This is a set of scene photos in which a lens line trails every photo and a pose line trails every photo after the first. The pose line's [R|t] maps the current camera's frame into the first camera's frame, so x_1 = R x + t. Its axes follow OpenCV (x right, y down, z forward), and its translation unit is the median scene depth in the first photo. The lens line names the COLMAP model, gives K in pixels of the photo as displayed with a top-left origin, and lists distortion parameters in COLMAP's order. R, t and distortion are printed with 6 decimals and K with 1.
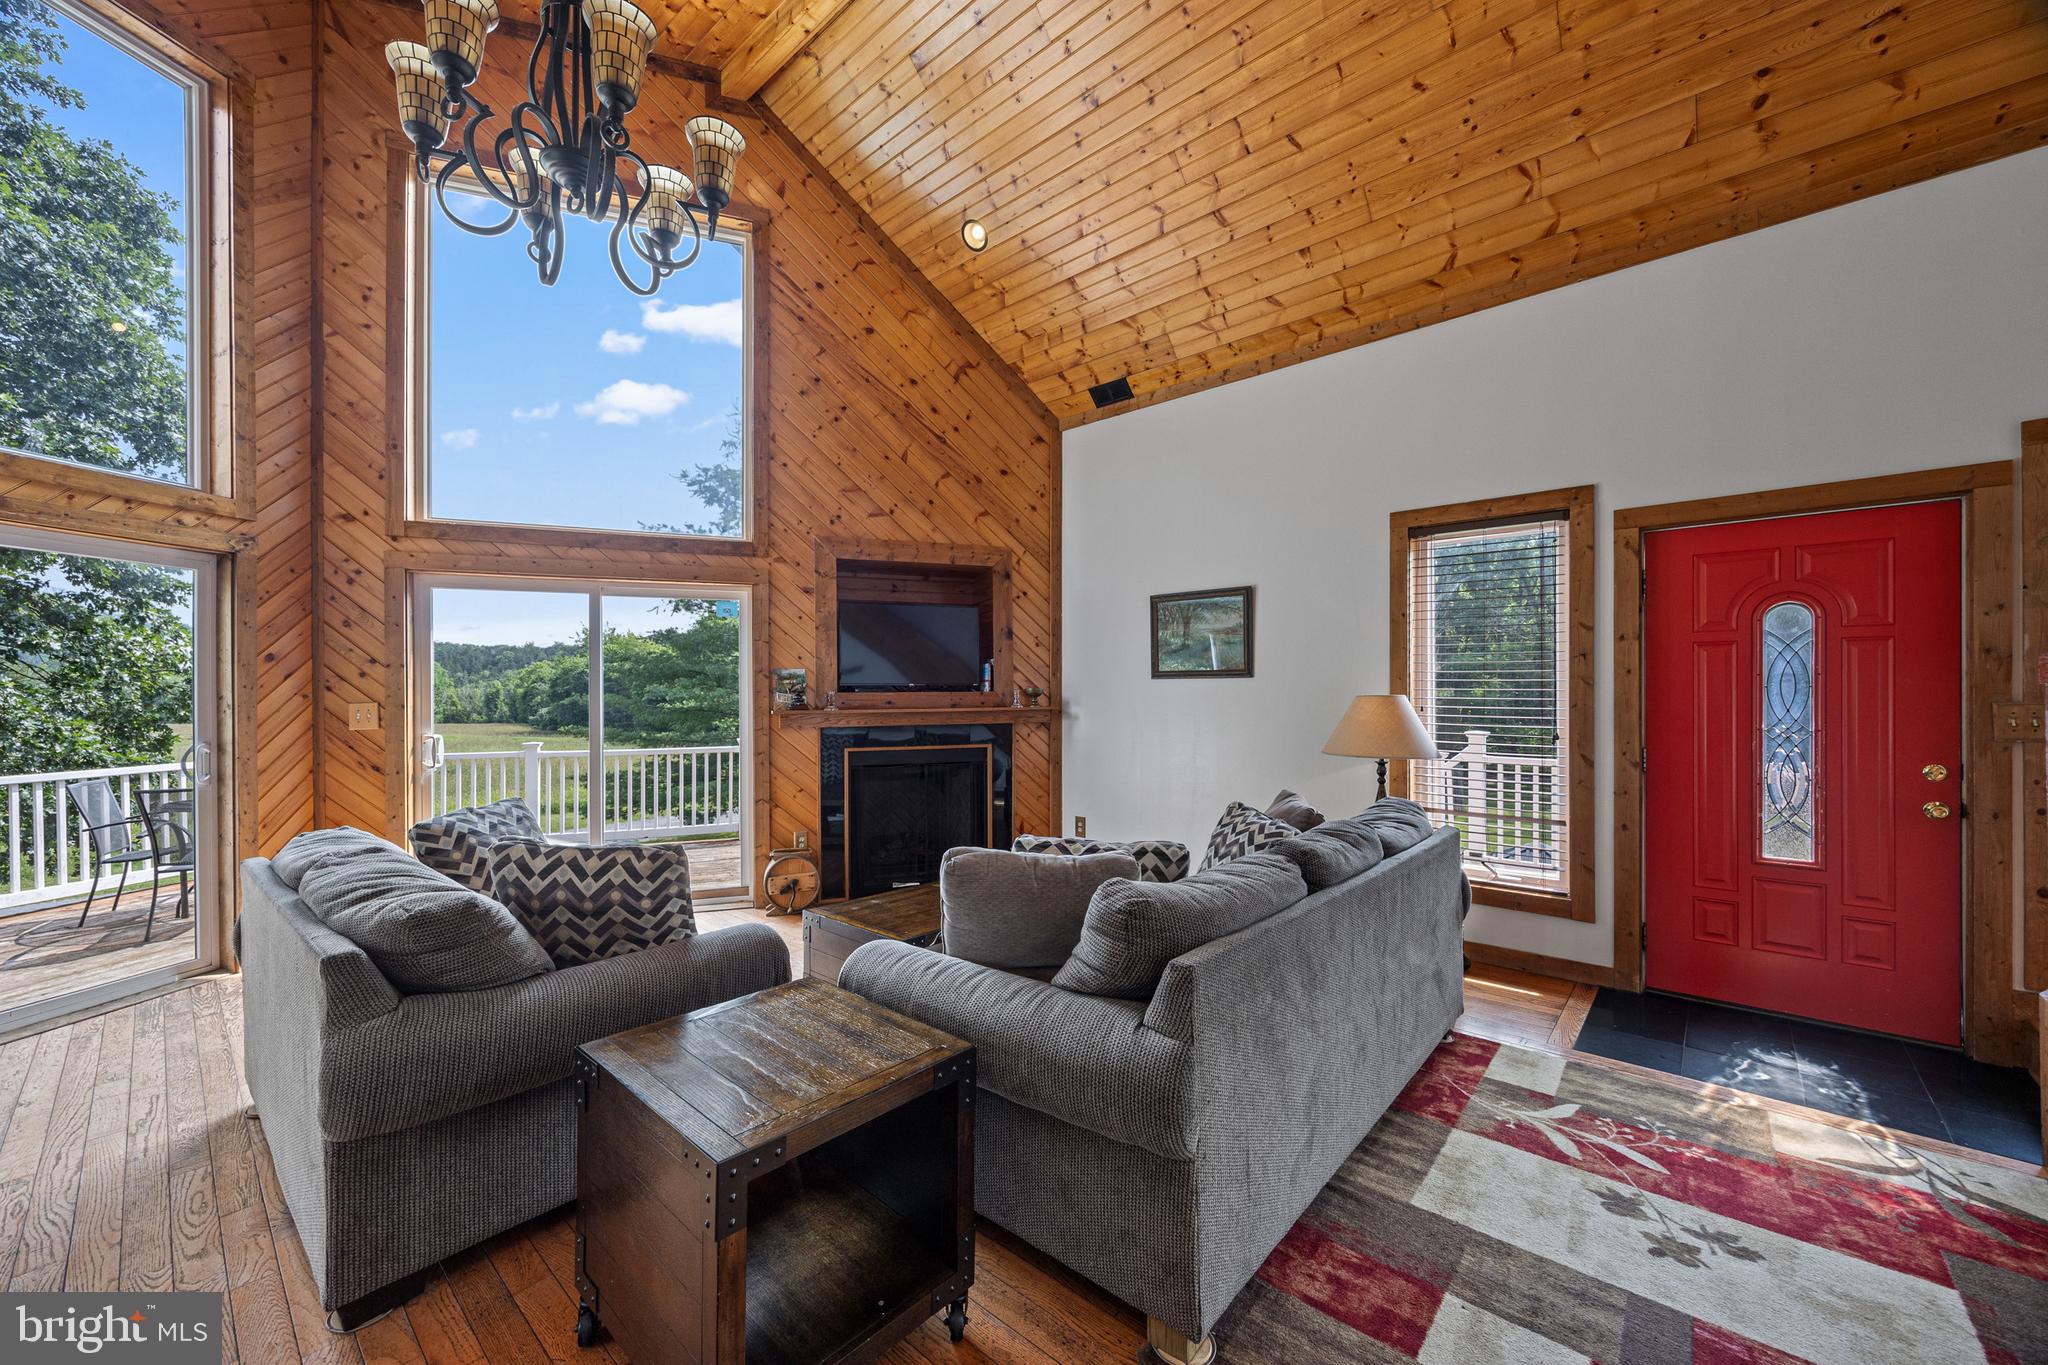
lens RADIAL K [[784.1, 0, 1022.4], [0, 784.1, 692.7], [0, 0, 1]] dist [-0.003575, 0.000587]
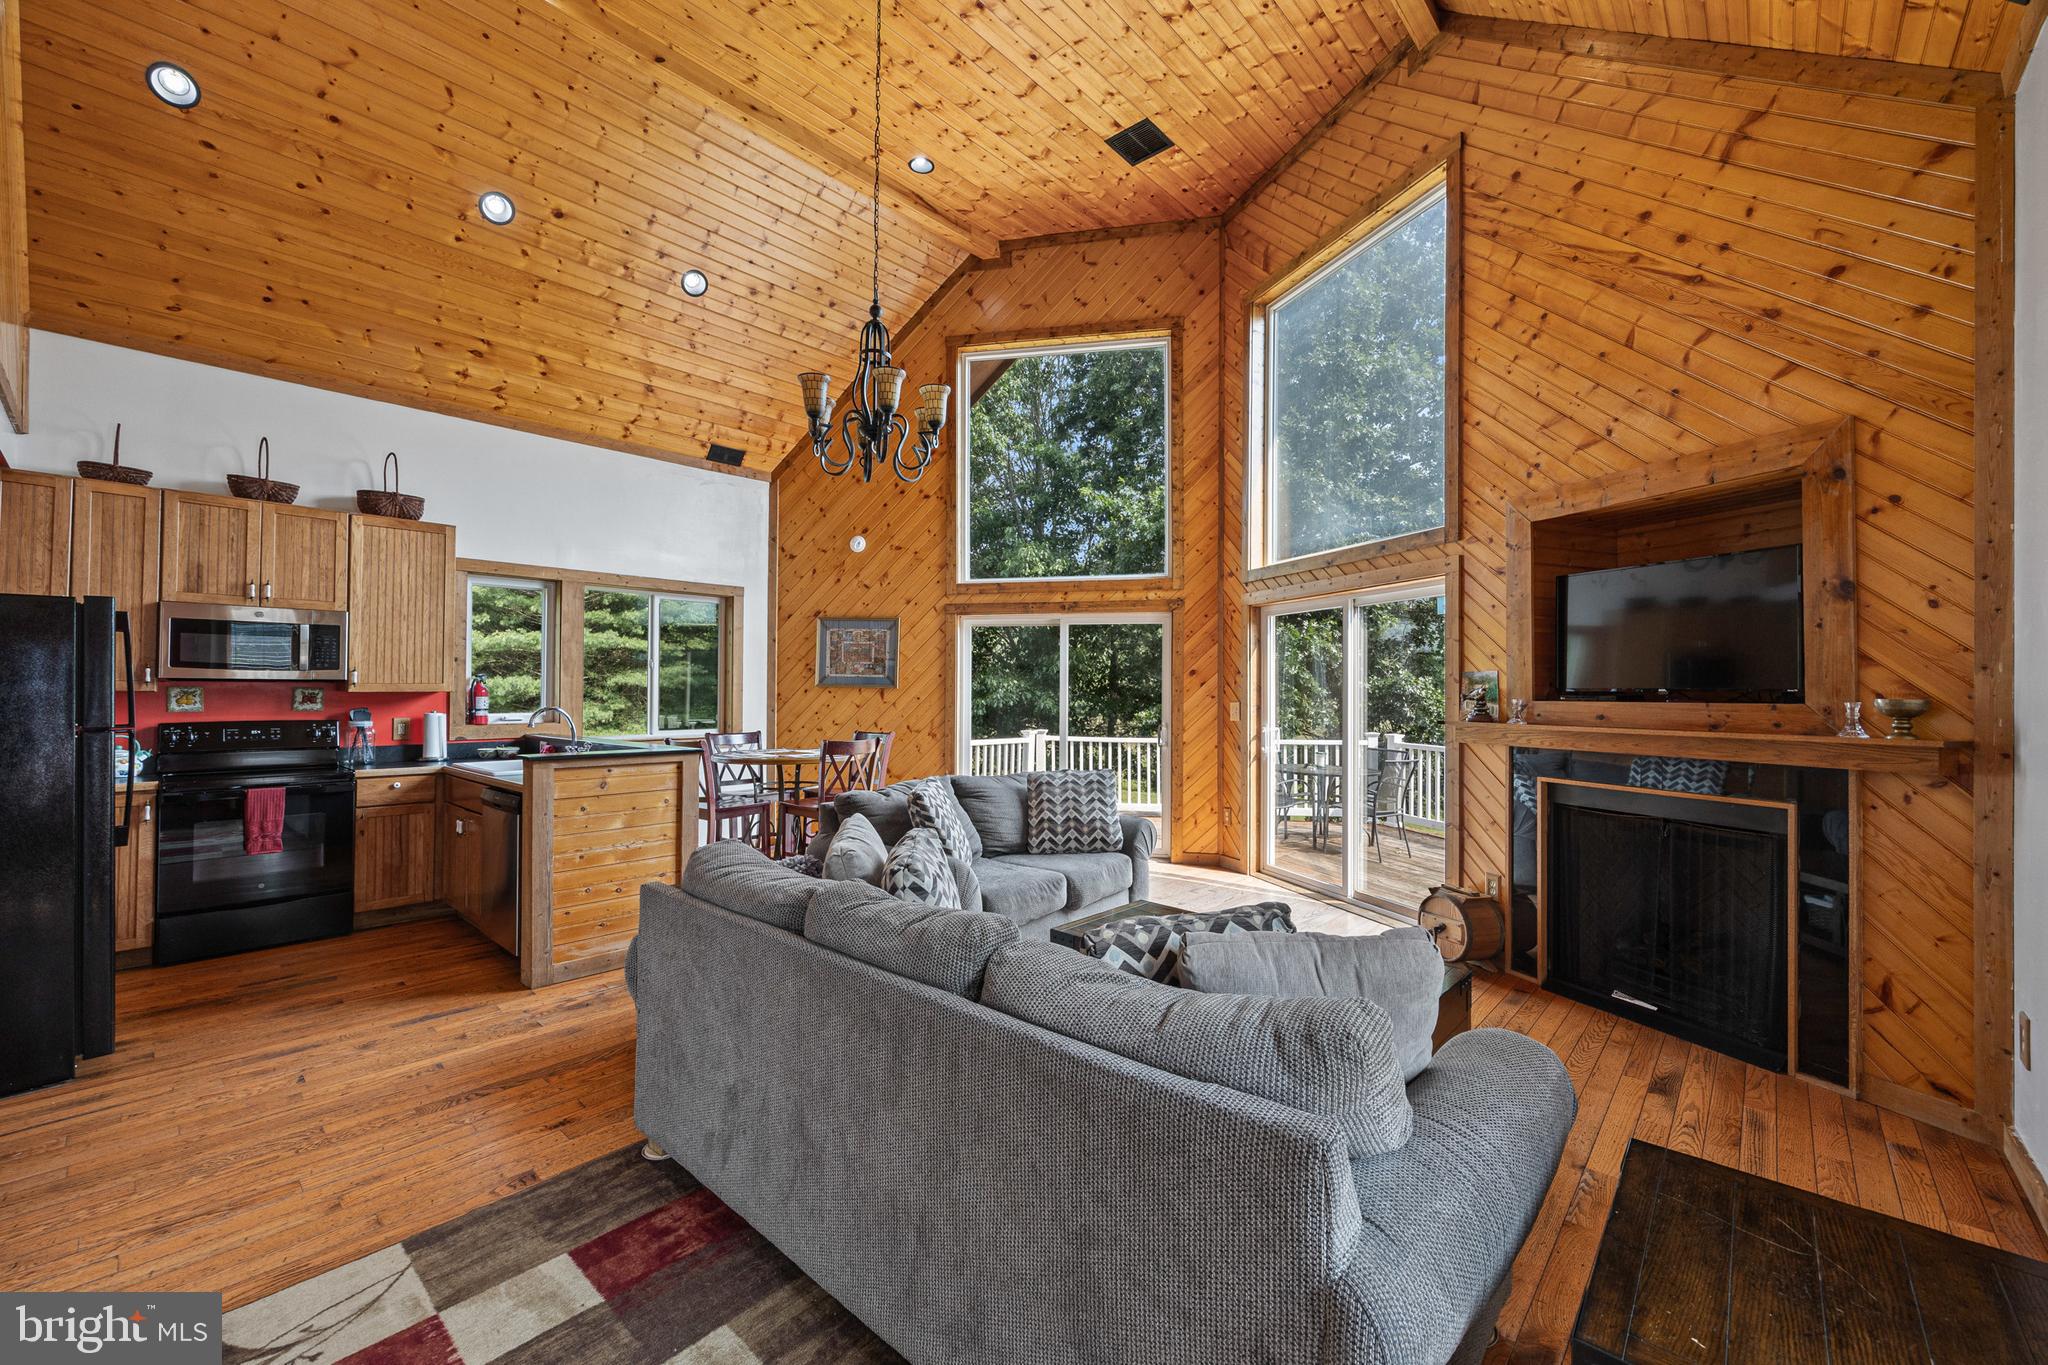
lens RADIAL K [[821.4, 0, 1036.2], [0, 821.4, 675.4], [0, 0, 1]] dist [0.001957, -0.000238]
pose [[-0.002356, -0.012510, -0.999919, 0.559624], [-0.001594, 0.999921, -0.012506, -0.014366], [0.999996, 0.001564, -0.002376, 0.538004]]
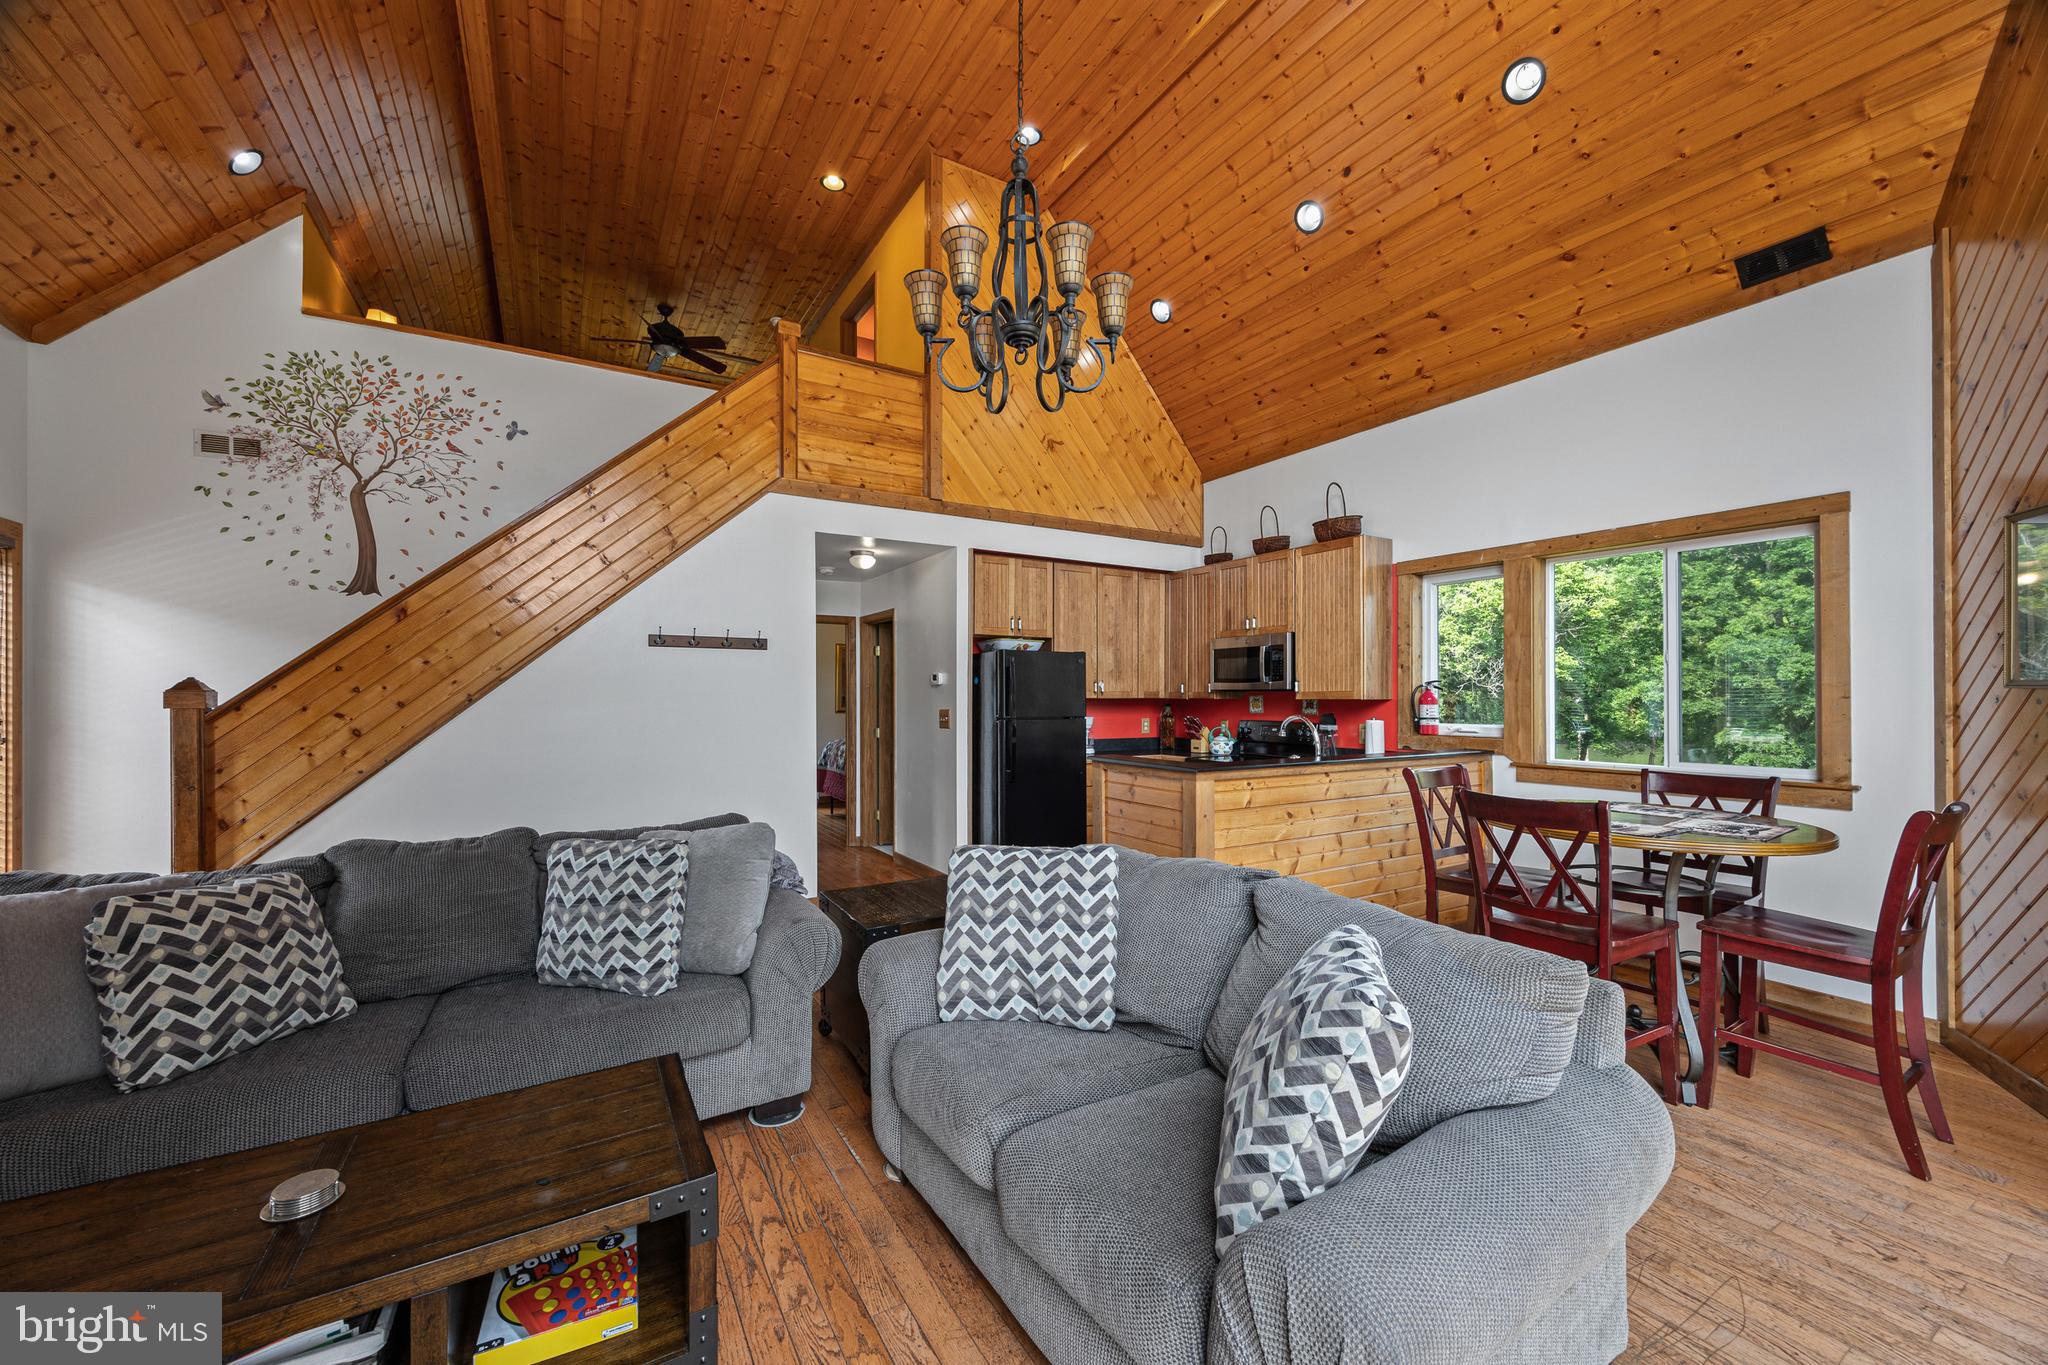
lens RADIAL K [[784.1, 0, 1021.0], [0, 784.1, 687.4], [0, 0, 1]] dist [-0.003575, 0.000587]
pose [[-0.953795, 0.009967, 0.300292, -0.374936], [0.005926, 0.999879, -0.014364, -0.008700], [-0.300399, -0.011921, -0.953739, 0.887030]]
